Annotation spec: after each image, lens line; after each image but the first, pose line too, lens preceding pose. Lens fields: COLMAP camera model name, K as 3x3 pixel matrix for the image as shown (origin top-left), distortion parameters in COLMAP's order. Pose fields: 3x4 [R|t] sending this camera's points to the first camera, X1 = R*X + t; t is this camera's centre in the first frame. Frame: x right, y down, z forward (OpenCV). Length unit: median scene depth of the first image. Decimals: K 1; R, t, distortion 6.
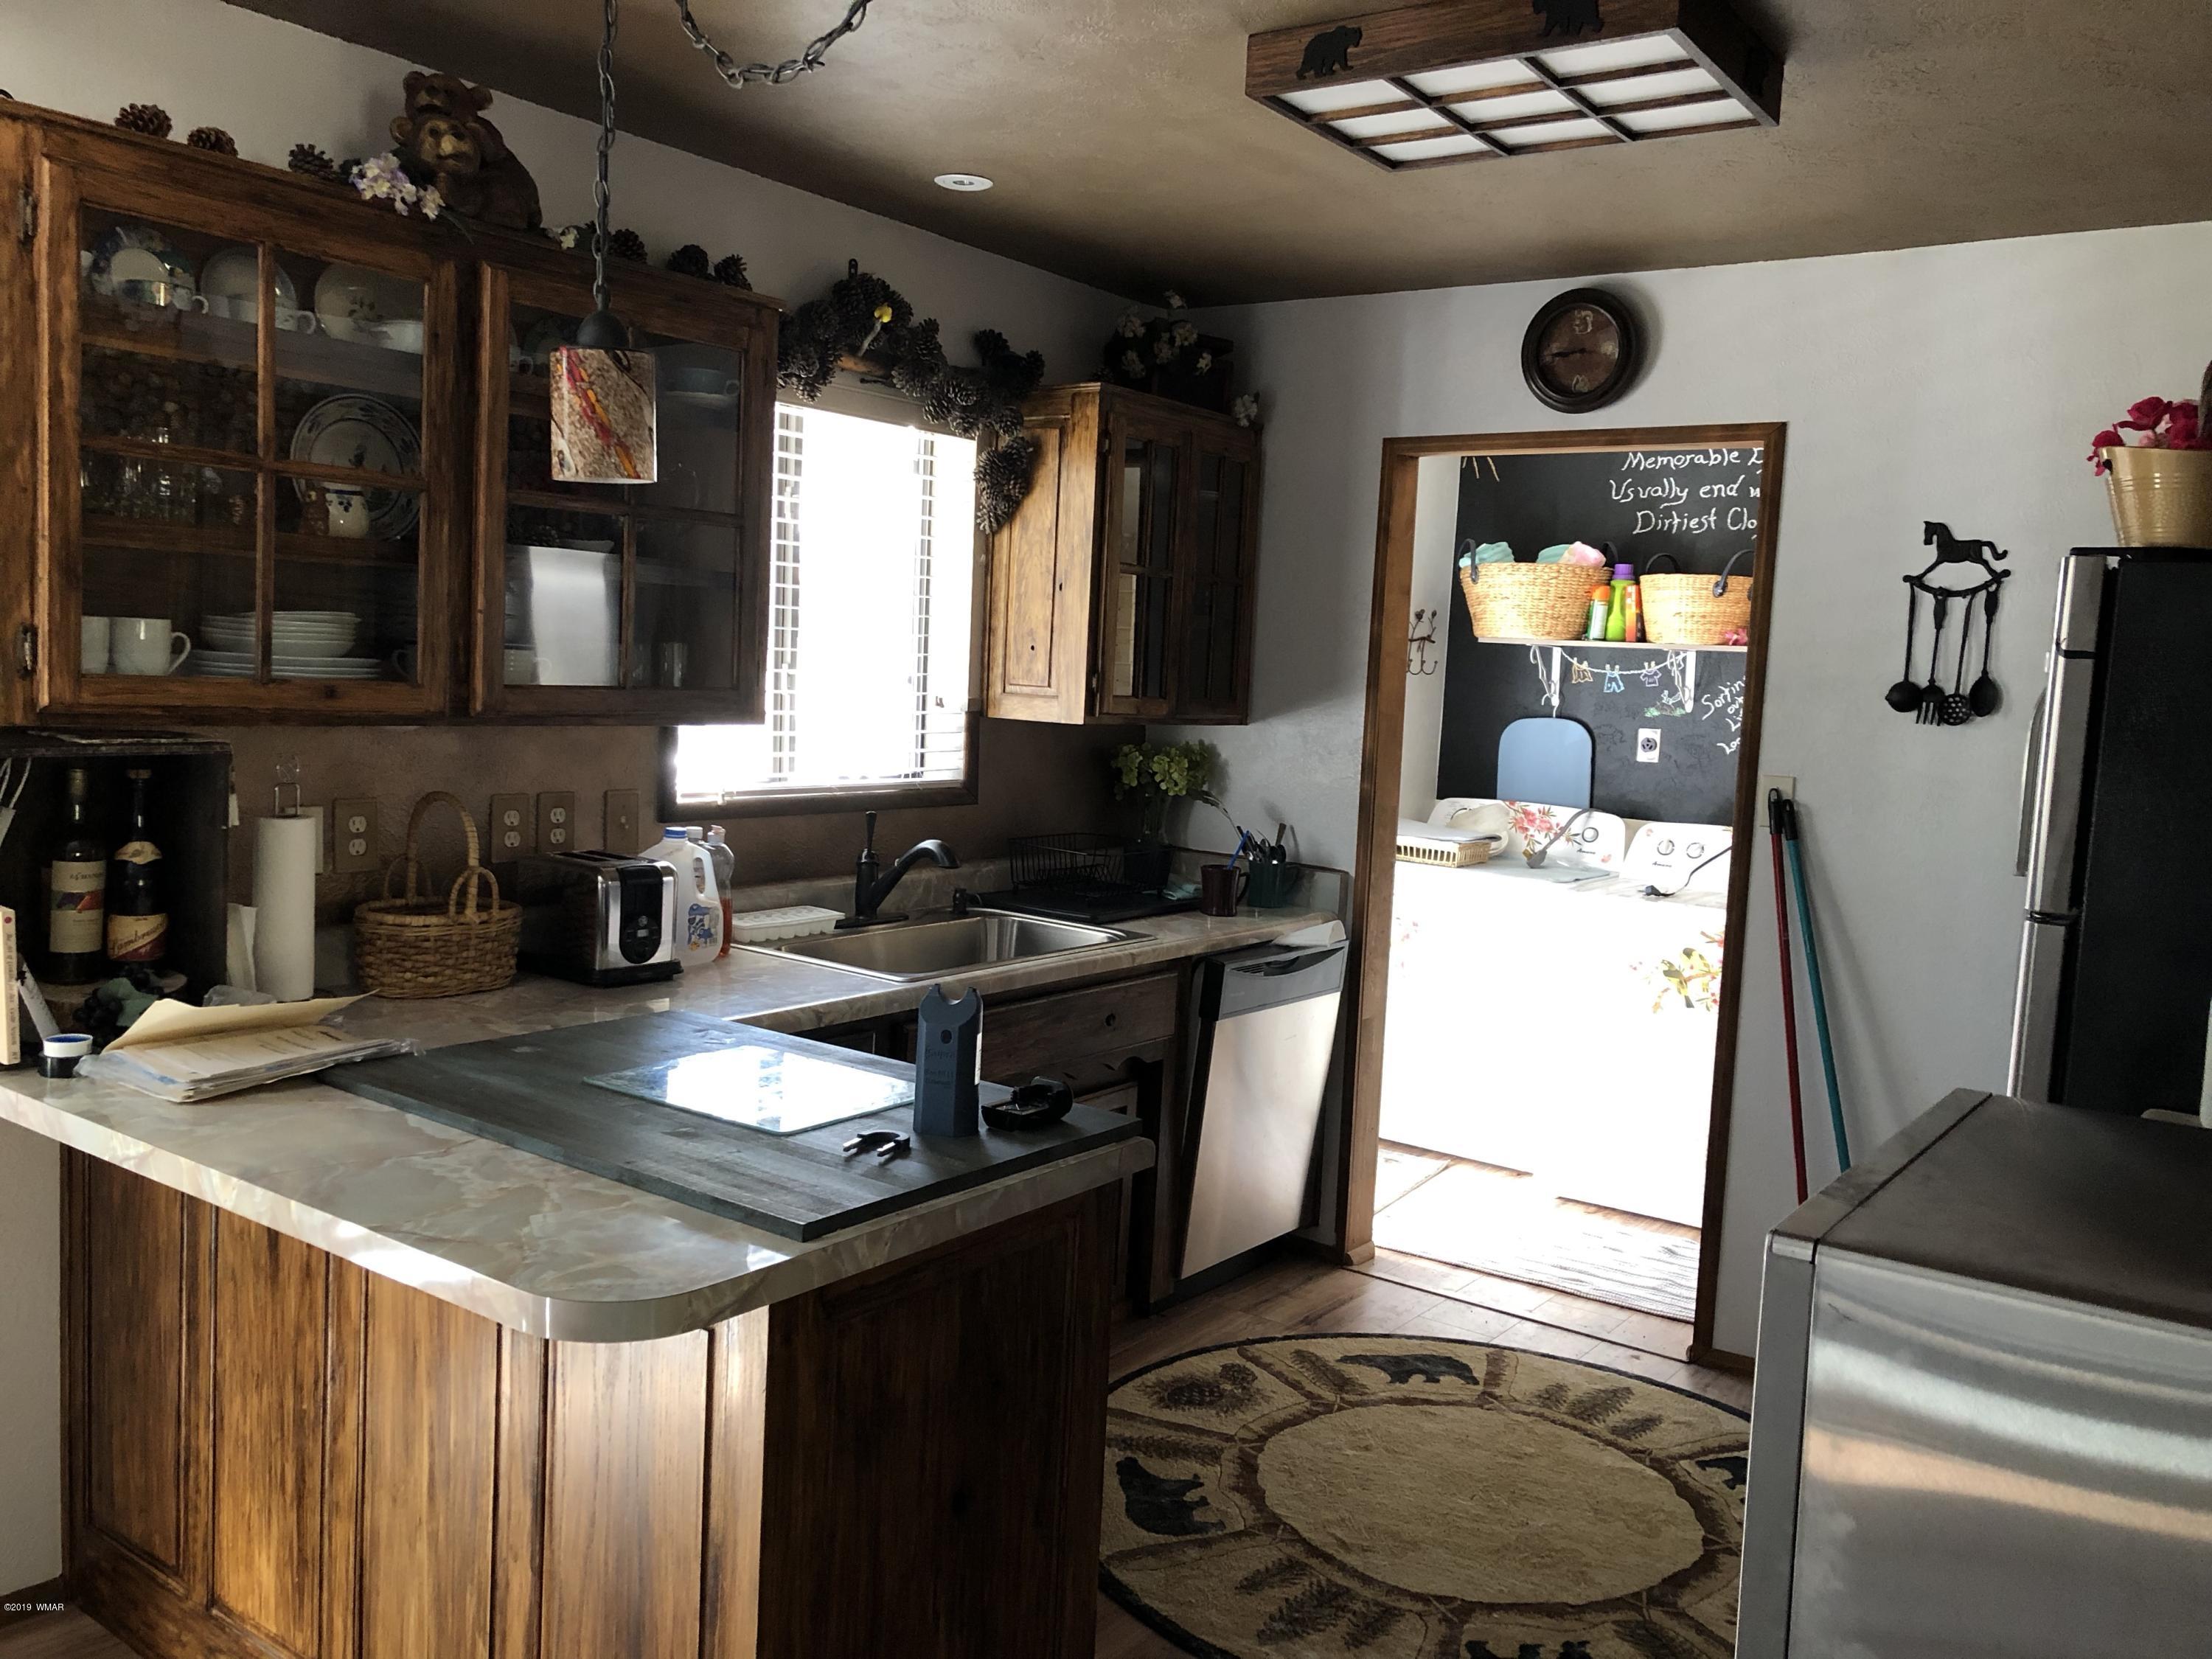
lens RADIAL K [[1798.8, 0, 1100.3], [0, 1798.8, 828.7], [0, 0, 1]] dist [0.035069, -0.033849]
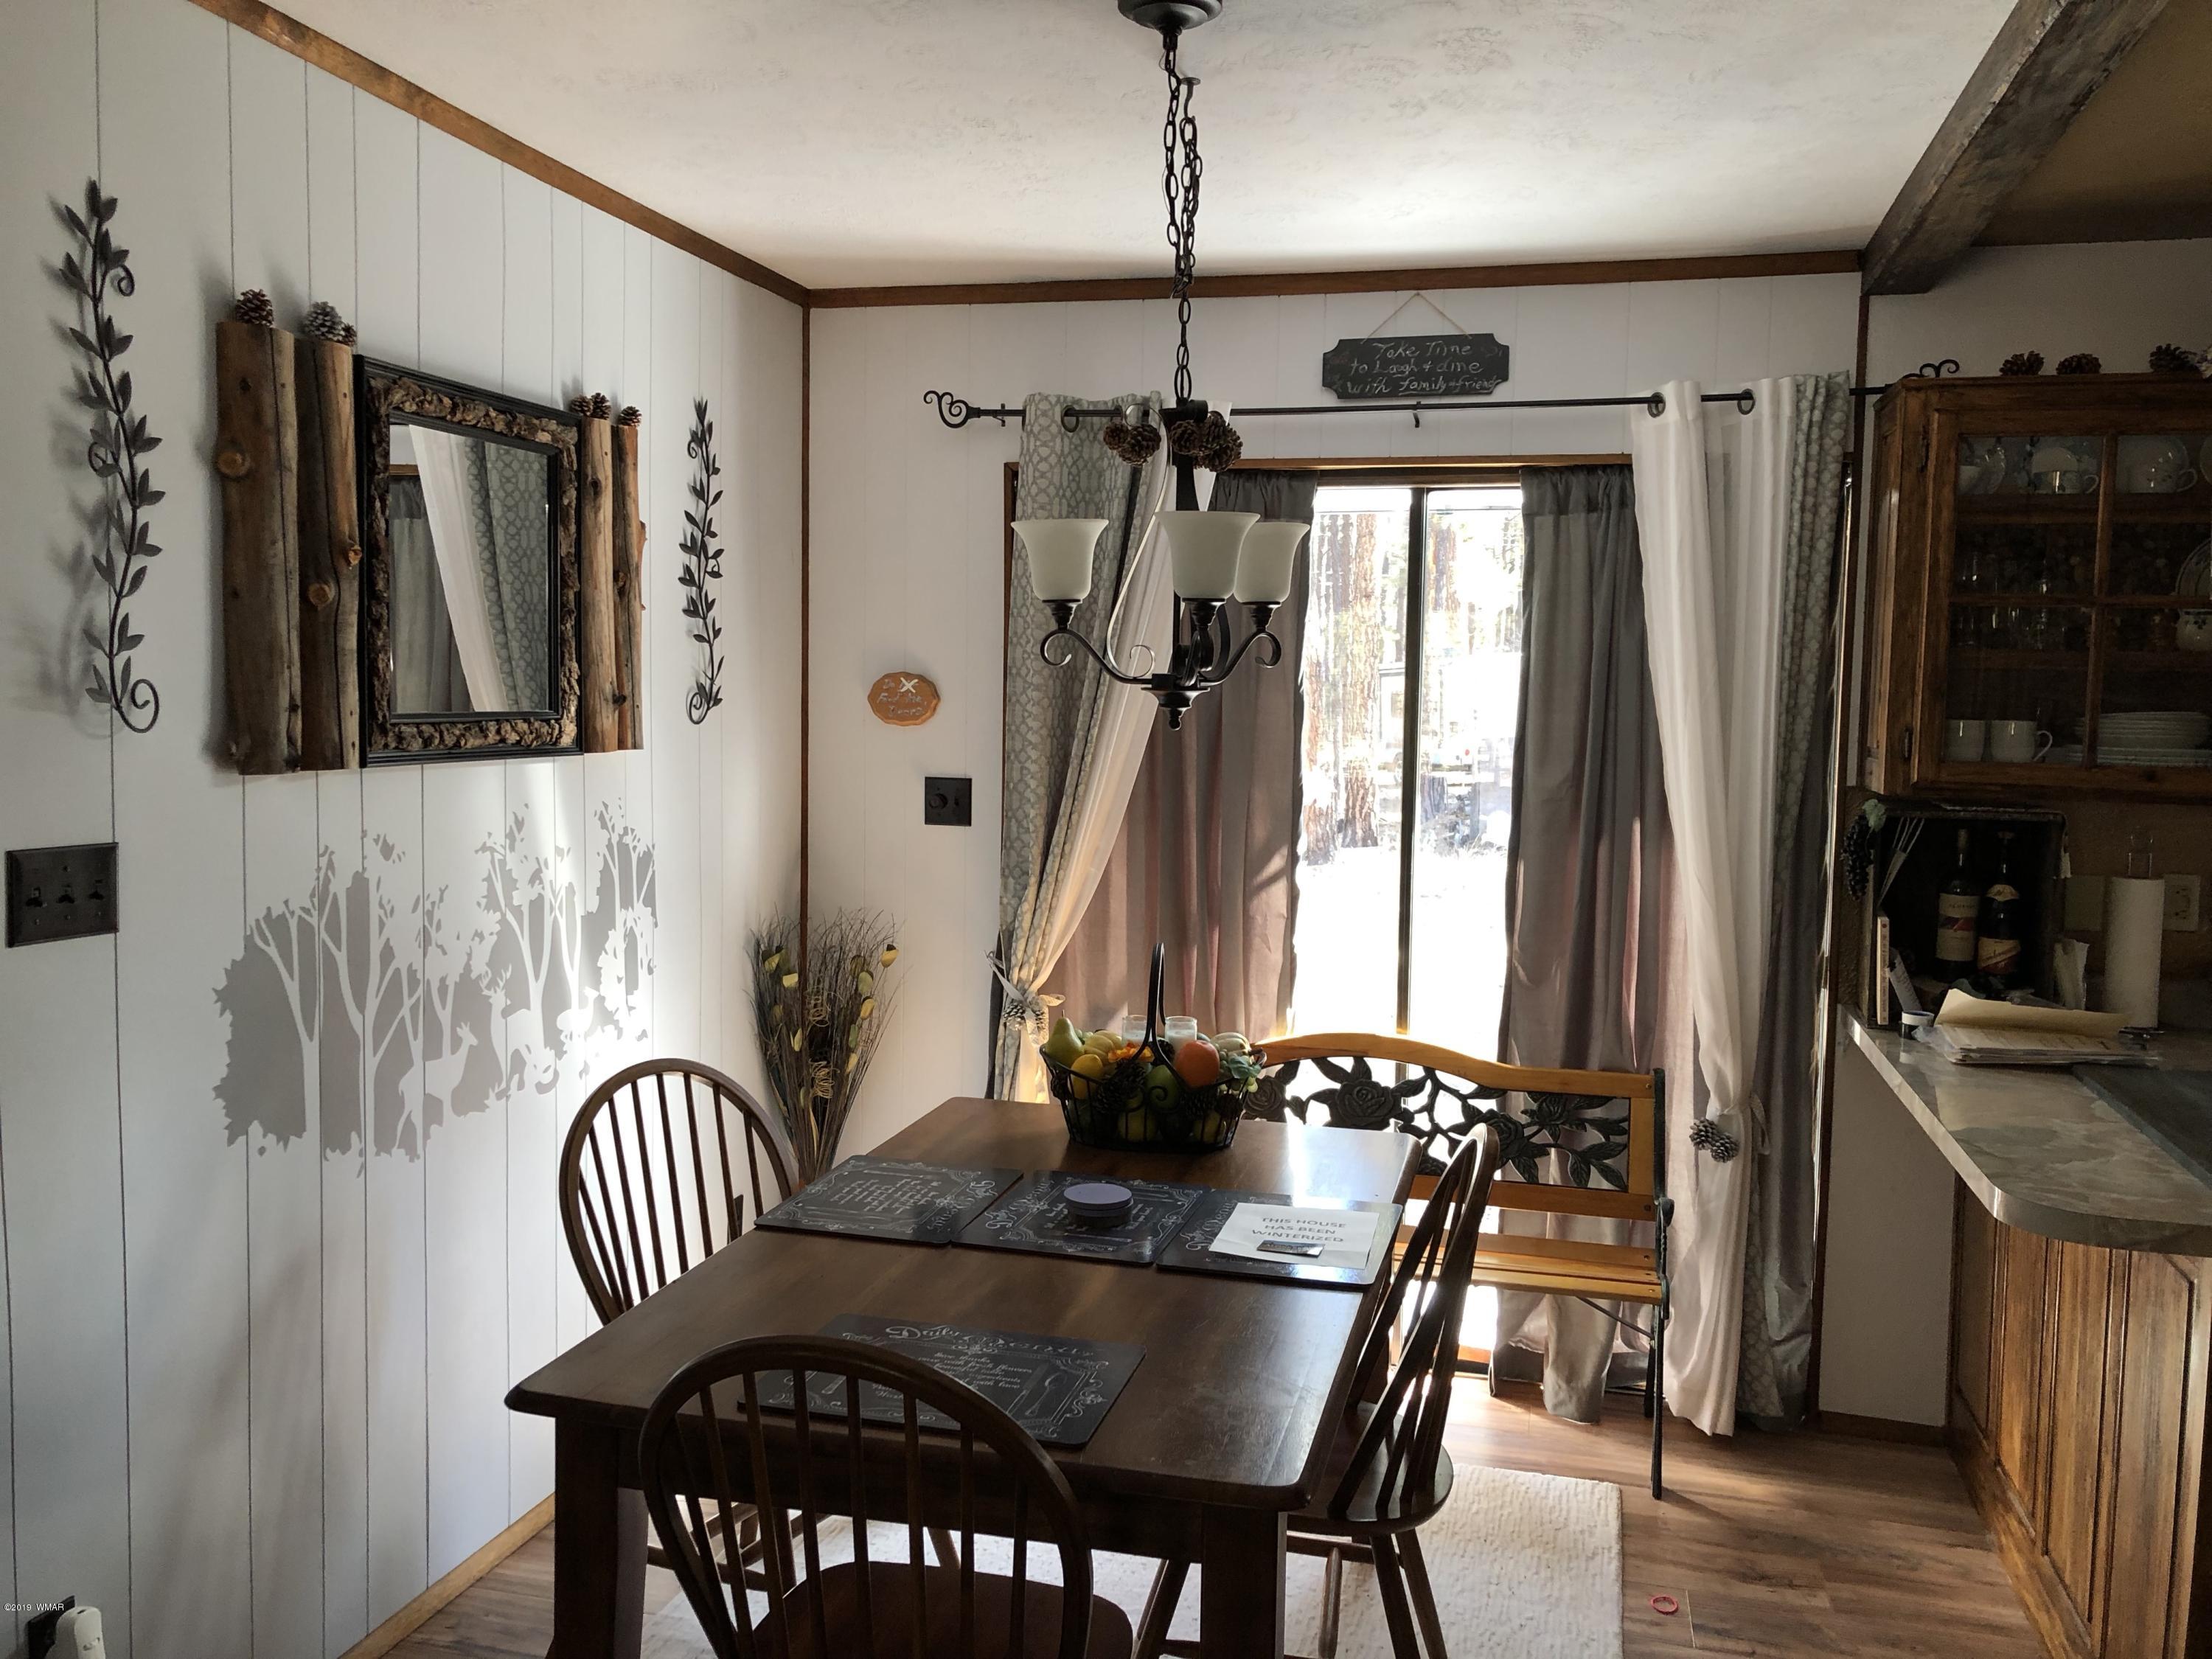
lens RADIAL K [[1798.8, 0, 1096.7], [0, 1798.8, 820.1], [0, 0, 1]] dist [0.035069, -0.033849]
pose [[0.366773, 0.030733, -0.929803, 0.487587], [-0.090934, 0.995853, -0.002954, 0.025098], [0.925856, 0.085634, 0.368046, -0.133021]]
